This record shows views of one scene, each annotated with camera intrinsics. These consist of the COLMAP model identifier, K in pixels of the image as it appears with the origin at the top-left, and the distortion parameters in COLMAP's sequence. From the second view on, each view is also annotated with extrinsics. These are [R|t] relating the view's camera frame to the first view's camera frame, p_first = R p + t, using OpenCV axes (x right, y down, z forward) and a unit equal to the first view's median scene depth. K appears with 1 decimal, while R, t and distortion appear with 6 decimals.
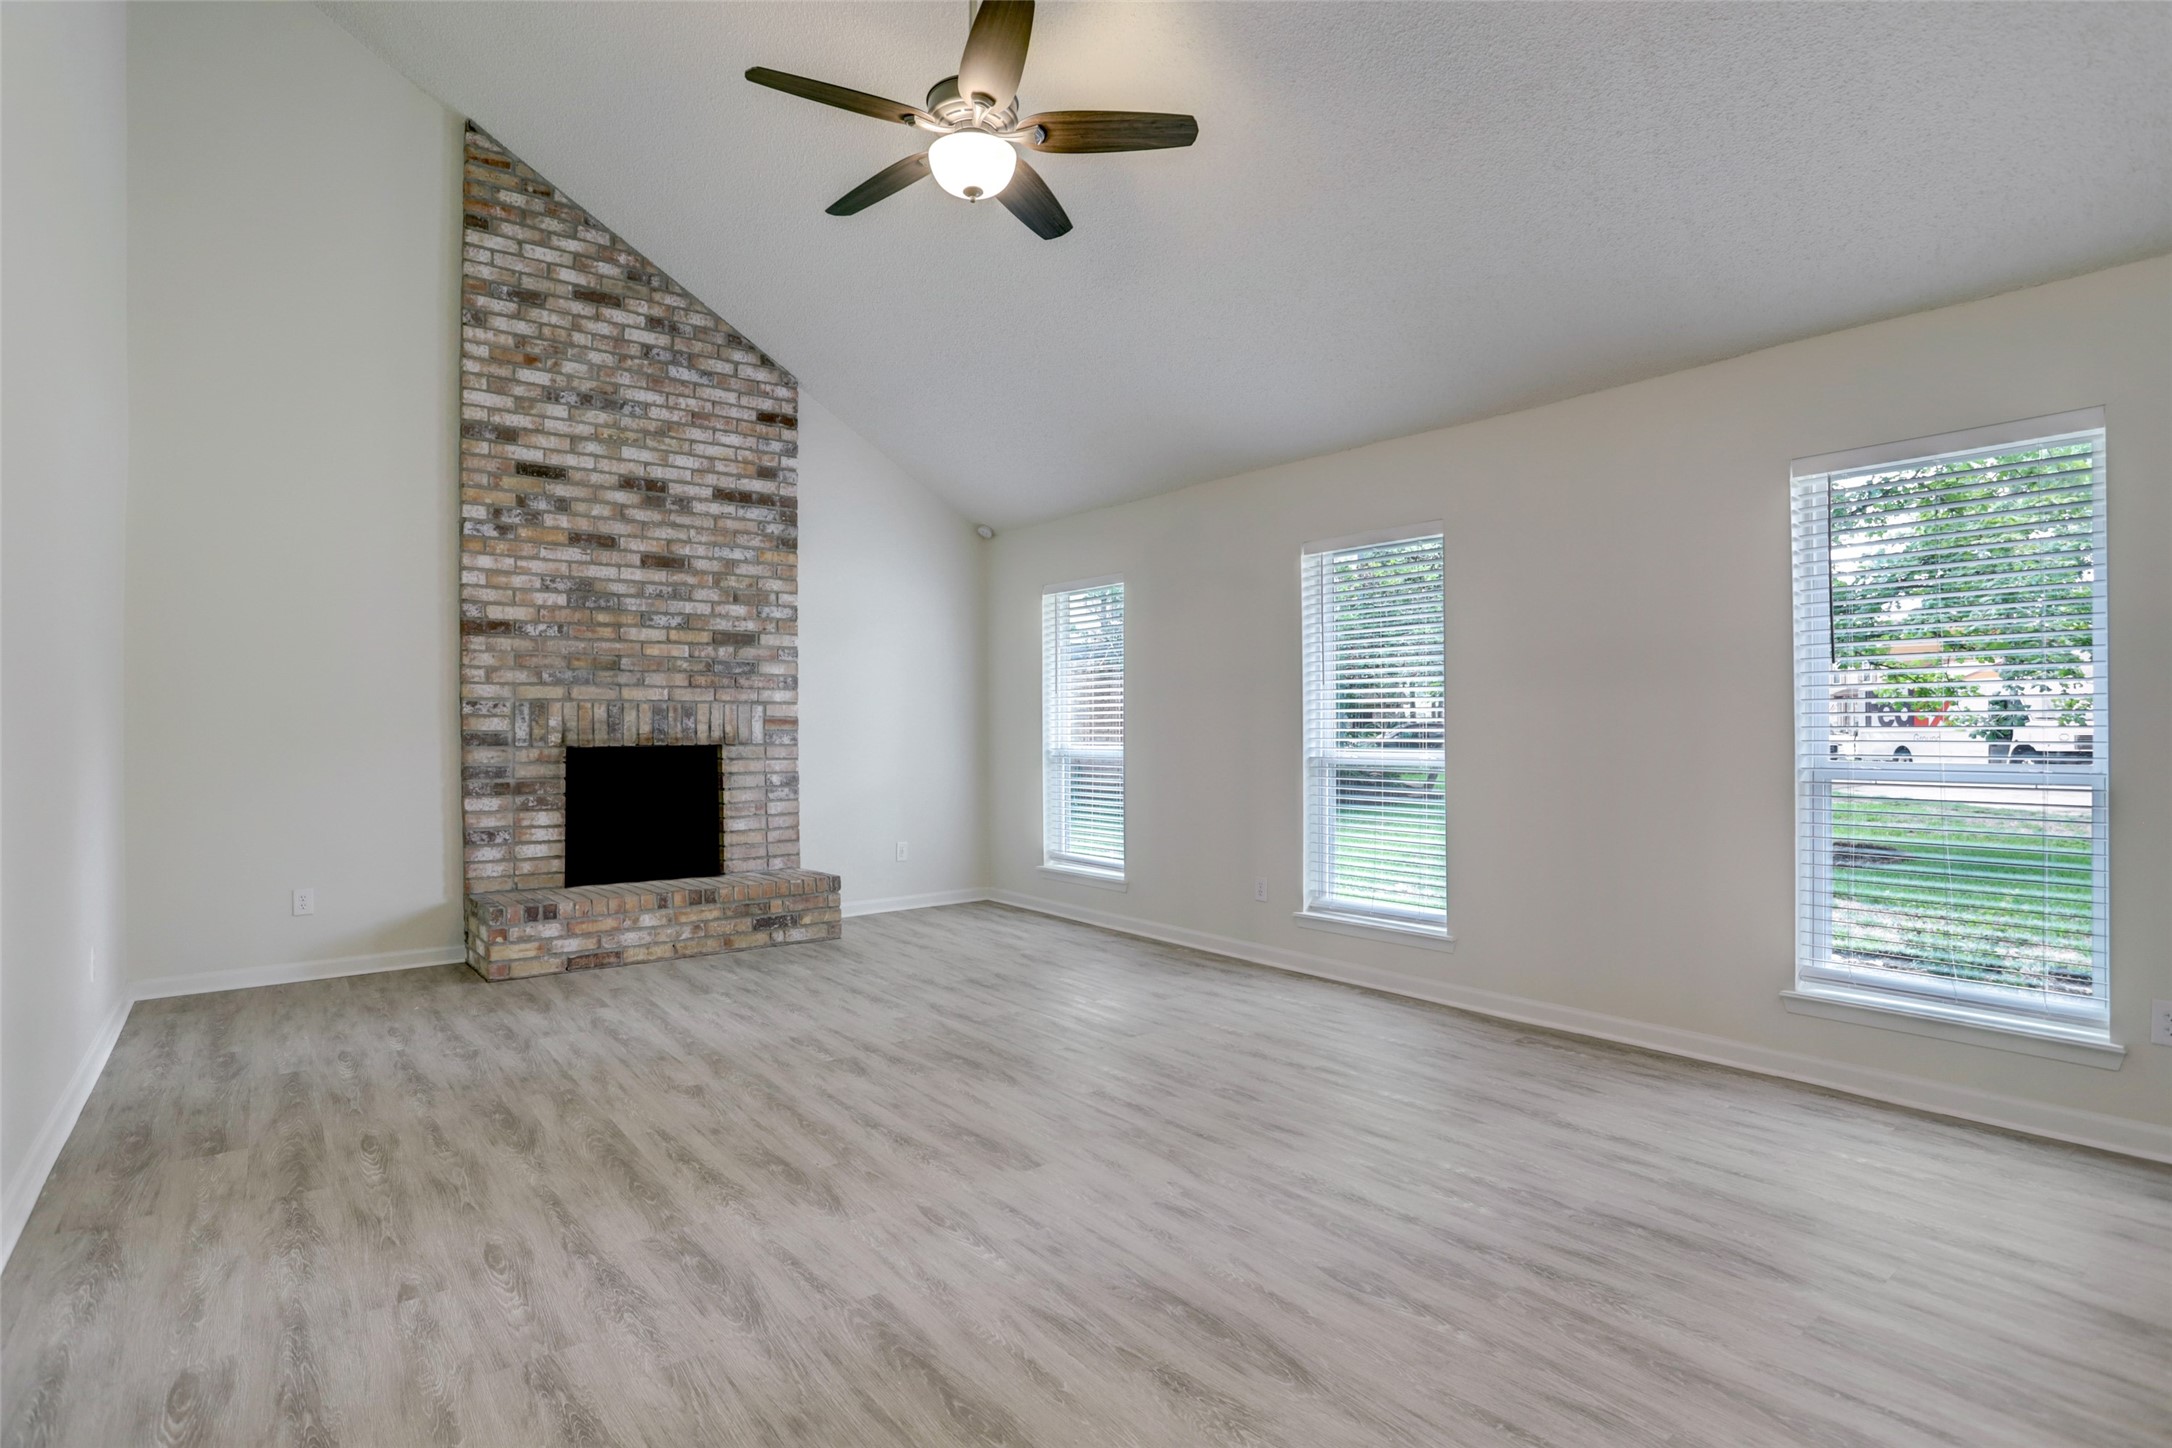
lens RADIAL K [[1060.7, 0, 1081.6], [0, 1060.7, 717.8], [0, 0, 1]] dist [-0.016485, 0.000281]
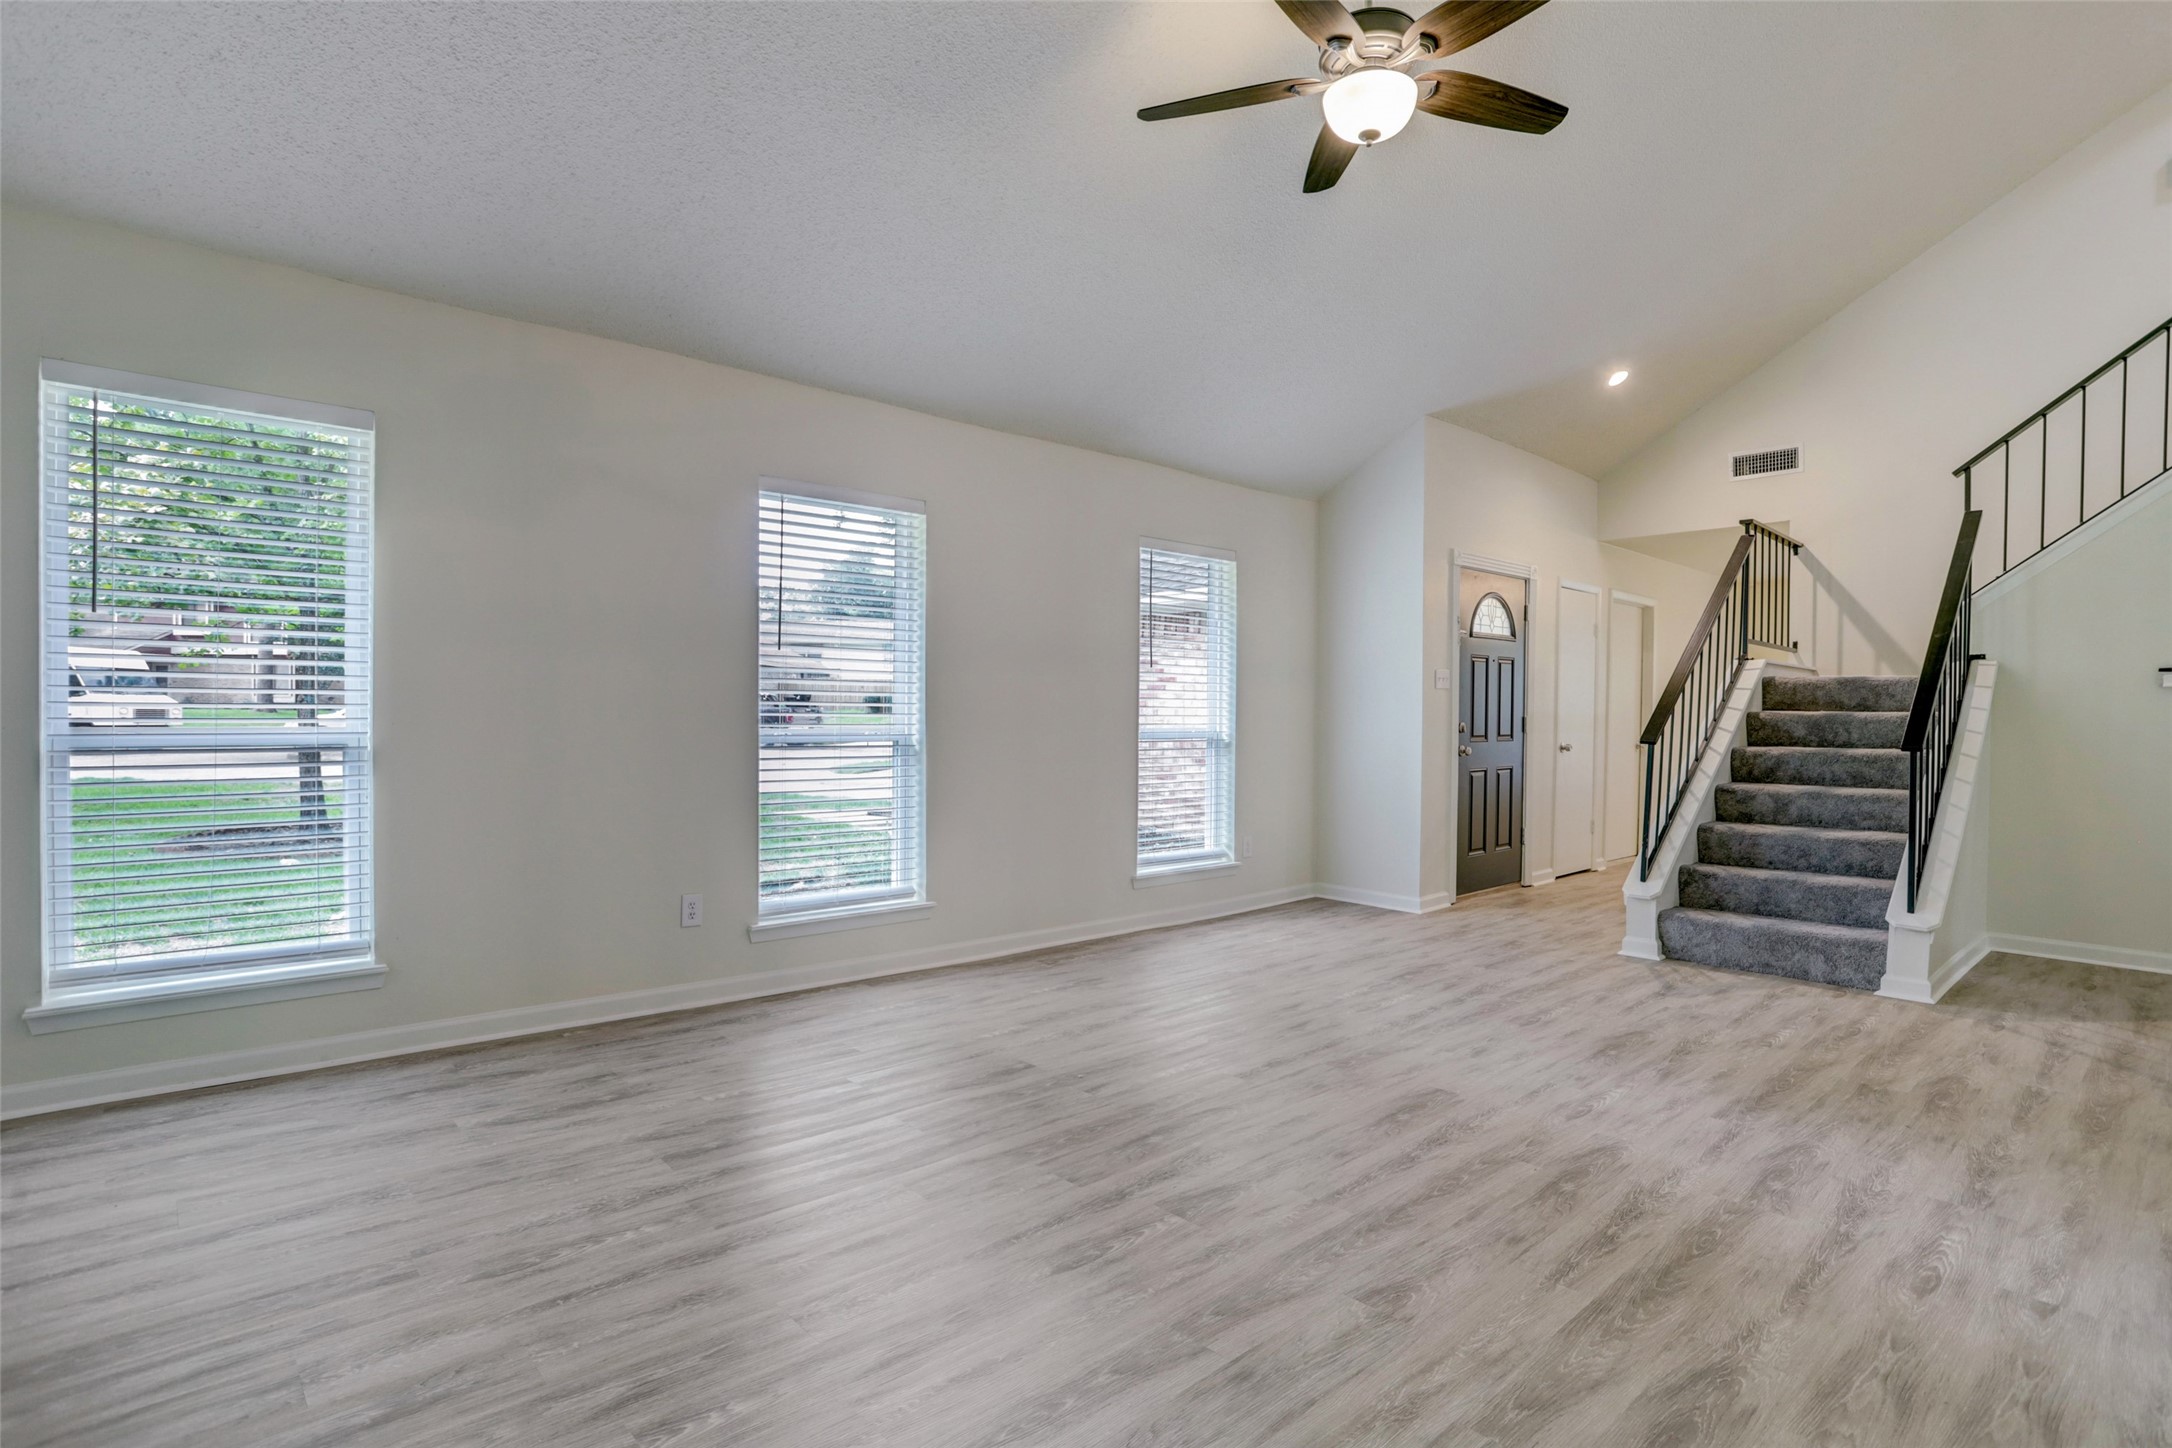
lens RADIAL K [[1124.0, 0, 1074.6], [0, 1124.0, 741.5], [0, 0, 1]] dist [-0.012689, 0.008373]
pose [[-0.107606, -0.013633, 0.994100, -1.219156], [-0.029650, 0.999505, 0.010498, 0.052860], [-0.993751, -0.028345, -0.107957, 1.574643]]
